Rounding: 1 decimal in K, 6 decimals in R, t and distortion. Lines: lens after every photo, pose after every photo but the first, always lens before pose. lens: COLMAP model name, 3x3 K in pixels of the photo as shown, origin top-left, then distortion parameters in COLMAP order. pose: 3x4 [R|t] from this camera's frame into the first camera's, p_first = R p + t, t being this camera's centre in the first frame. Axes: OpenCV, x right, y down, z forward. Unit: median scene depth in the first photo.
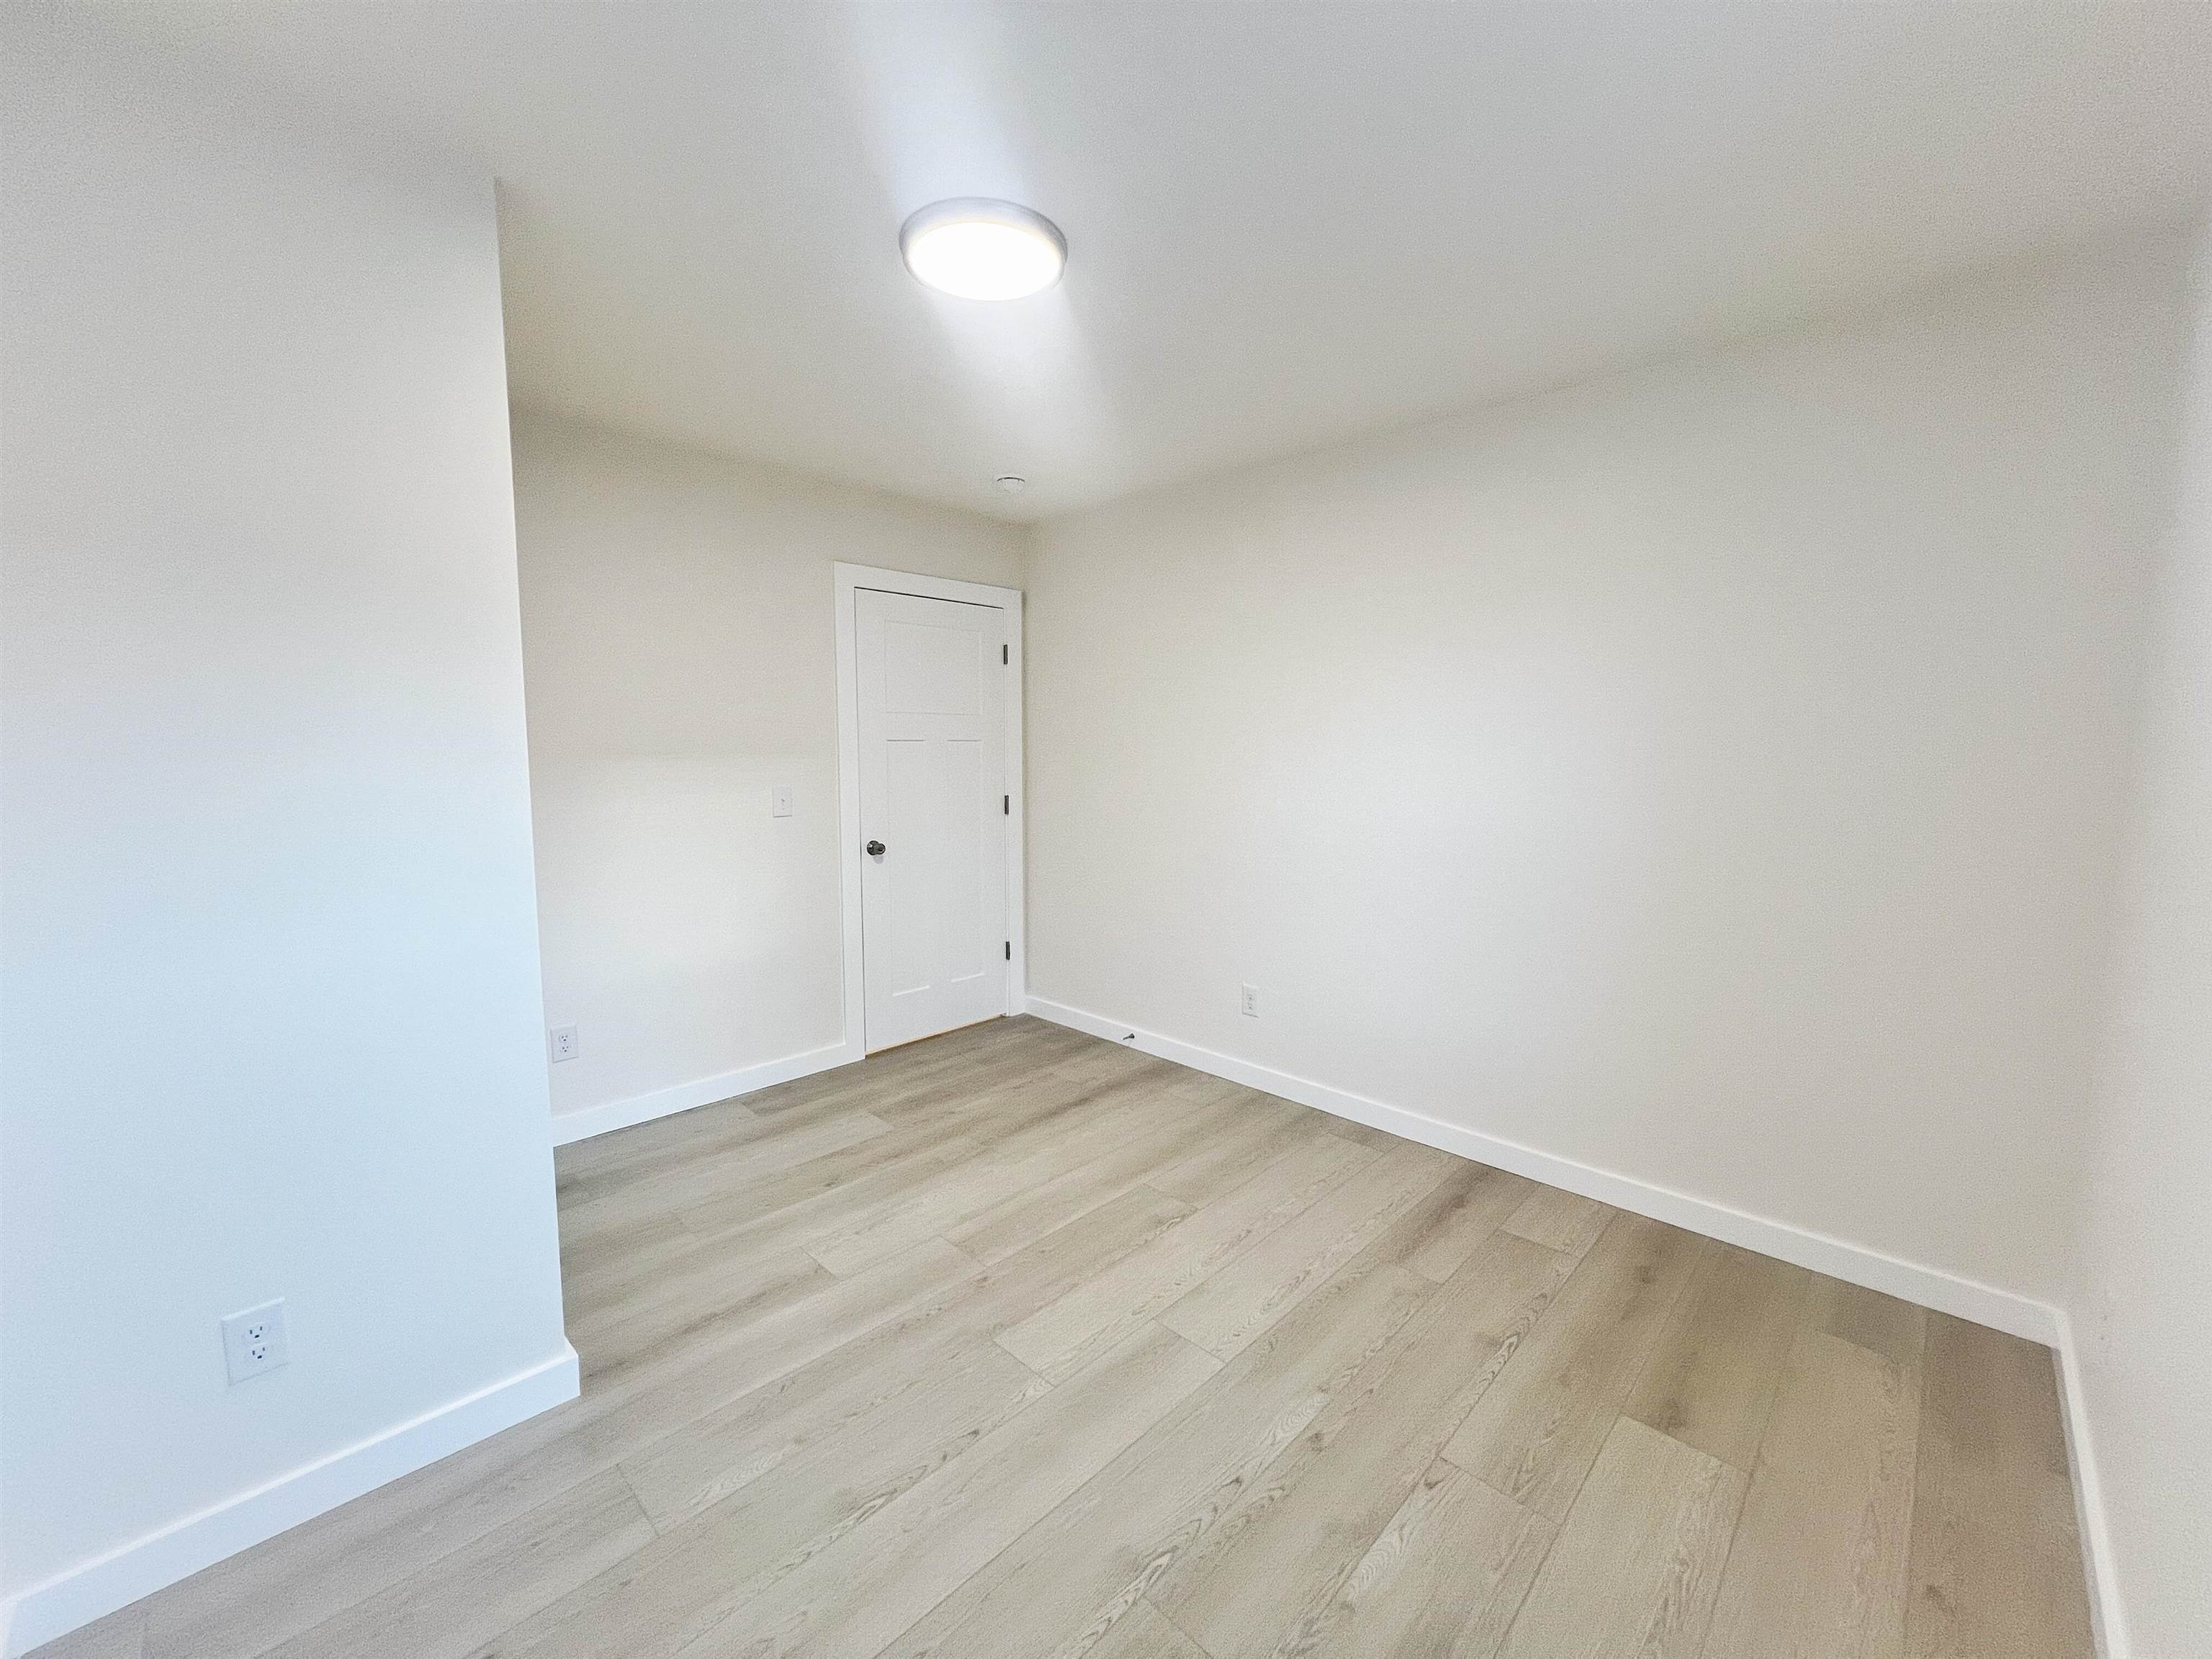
lens RADIAL K [[872.6, 0, 1103.5], [0, 872.6, 823.1], [0, 0, 1]] dist [-0.001511, 0.000281]
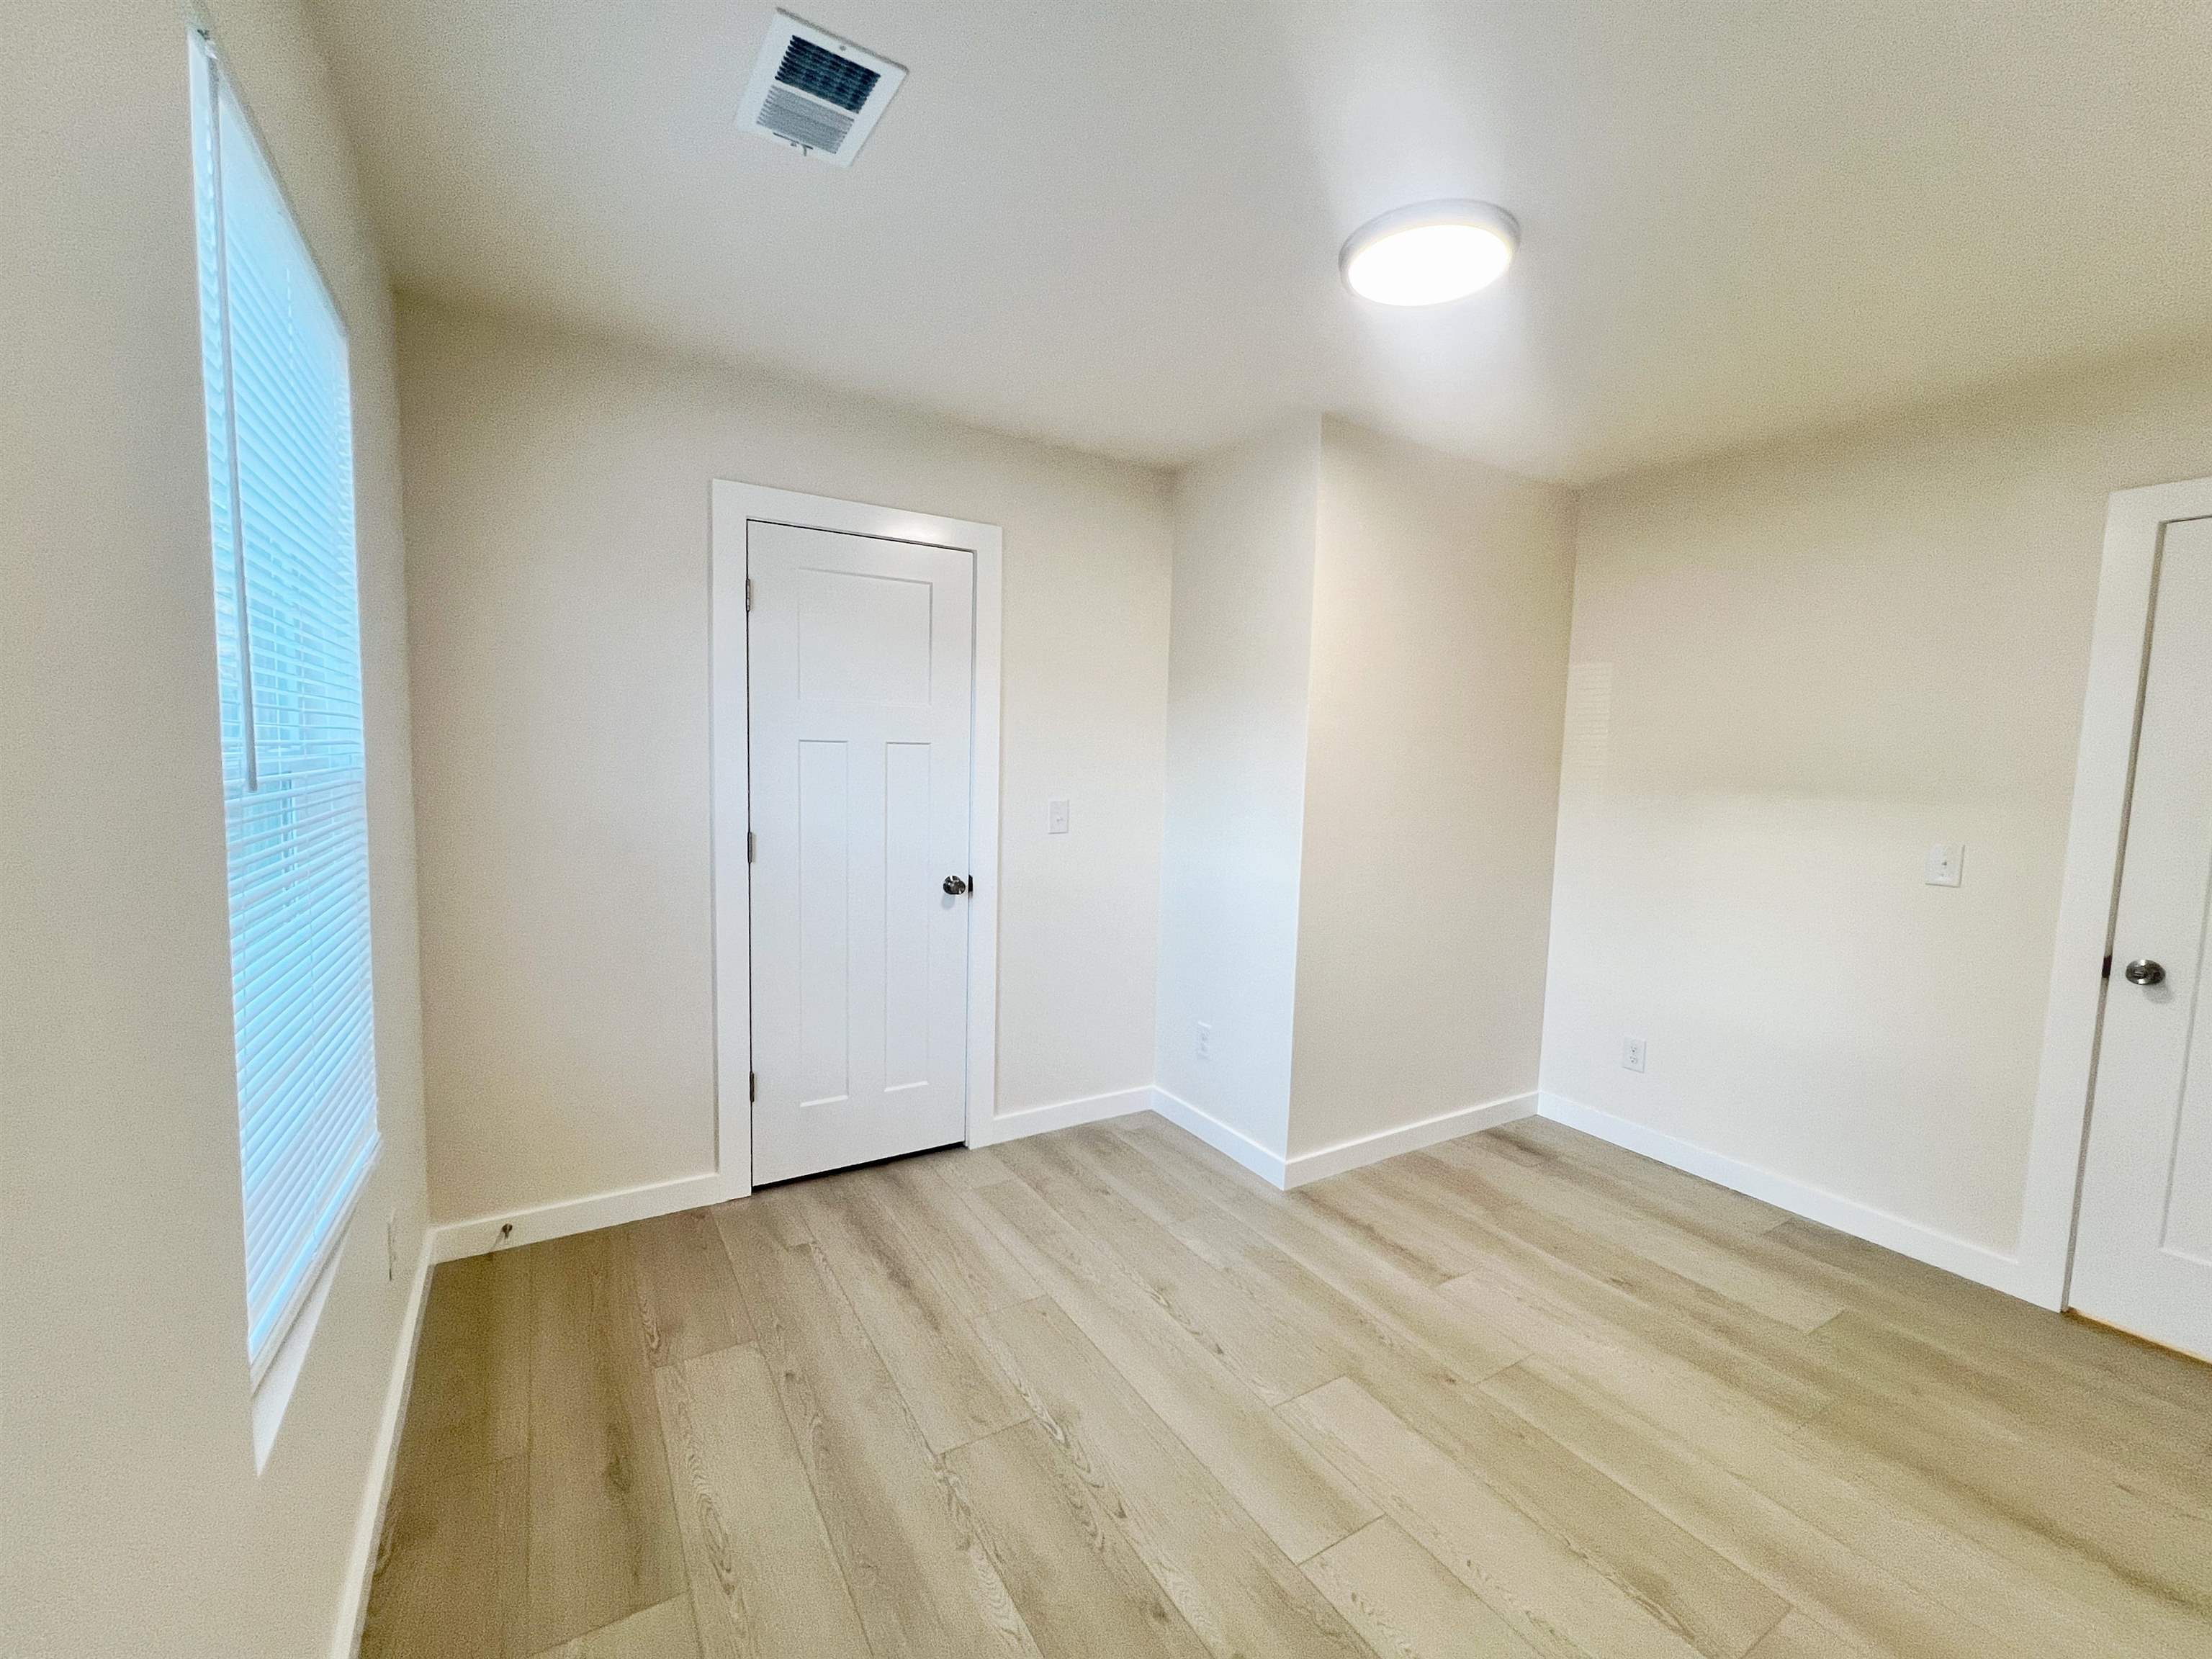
lens RADIAL K [[872.6, 0, 1101.7], [0, 872.6, 833.0], [0, 0, 1]] dist [-0.001511, 0.000281]
pose [[-0.218828, 0.077802, -0.972657, 0.748768], [-0.122755, 0.986702, 0.106543, -0.067444], [0.968011, 0.142713, -0.206367, 0.768049]]
